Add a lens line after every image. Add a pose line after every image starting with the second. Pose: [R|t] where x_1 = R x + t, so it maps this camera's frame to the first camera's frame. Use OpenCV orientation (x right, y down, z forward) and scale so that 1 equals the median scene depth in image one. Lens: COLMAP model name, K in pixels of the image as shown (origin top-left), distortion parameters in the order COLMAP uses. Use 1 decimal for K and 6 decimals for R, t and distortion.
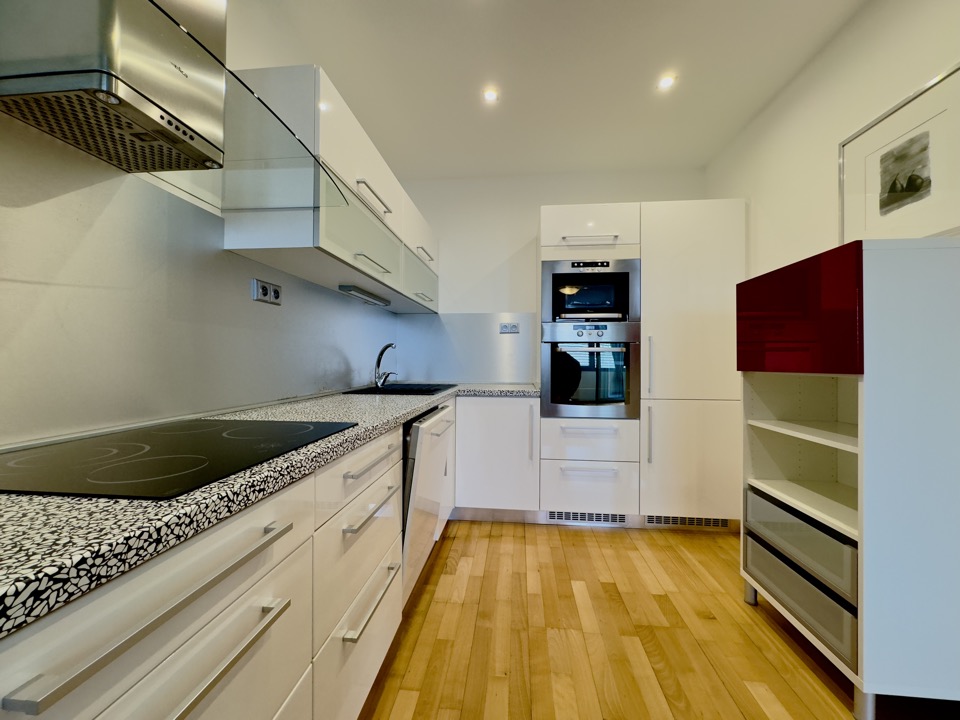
lens RADIAL K [[380.9, 0, 480.0], [0, 380.9, 360.0], [0, 0, 1]] dist [0.000829, 0.000056]
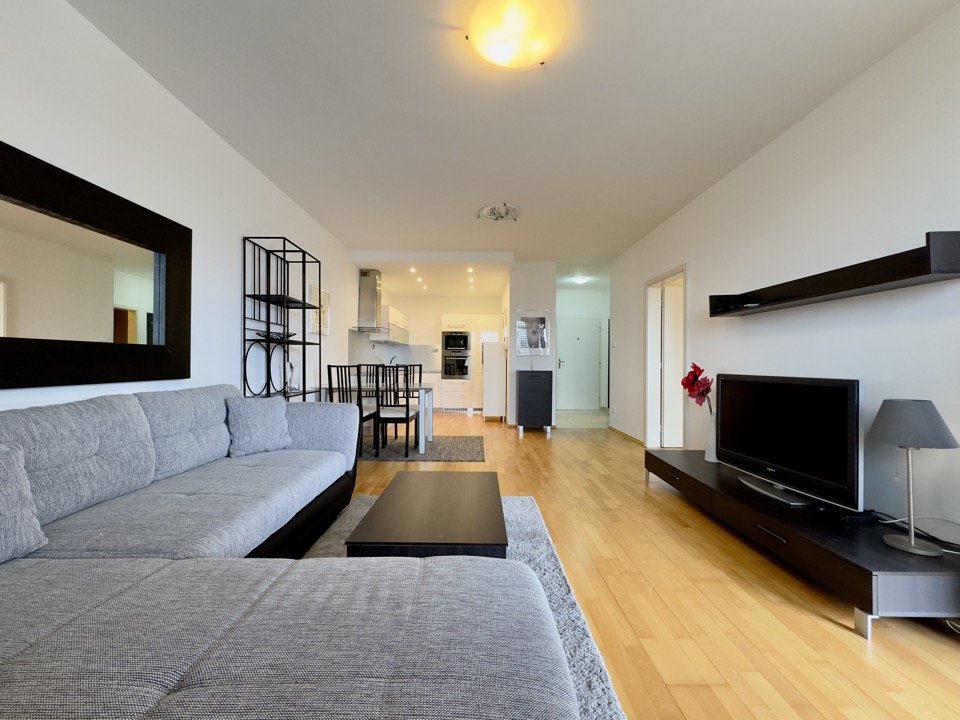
lens RADIAL K [[380.9, 0, 480.0], [0, 380.9, 360.0], [0, 0, 1]] dist [0.000829, 0.000056]
pose [[0.993056, 0.000049, 0.117646, 0.106884], [0.000240, 0.999997, -0.002445, -0.005700], [-0.117646, 0.002456, 0.993053, -2.351725]]
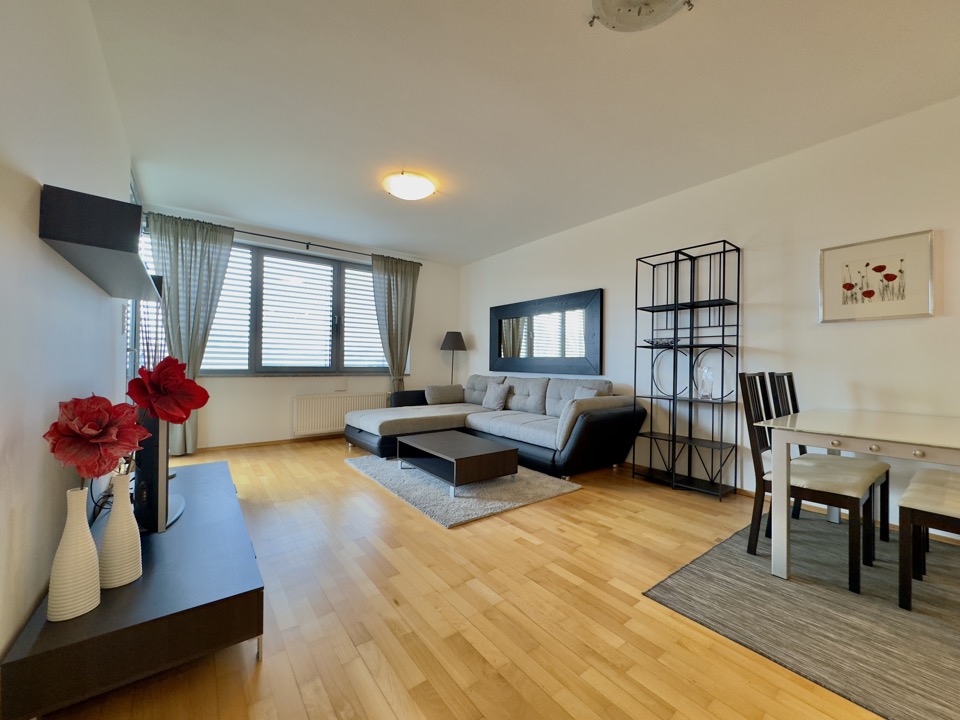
lens RADIAL K [[380.9, 0, 480.0], [0, 380.9, 360.0], [0, 0, 1]] dist [0.000829, 0.000056]
pose [[-0.725521, -0.024199, -0.687774, 1.077362], [-0.020415, 0.999699, -0.013637, 0.012461], [0.687897, 0.004147, -0.725797, -0.329567]]
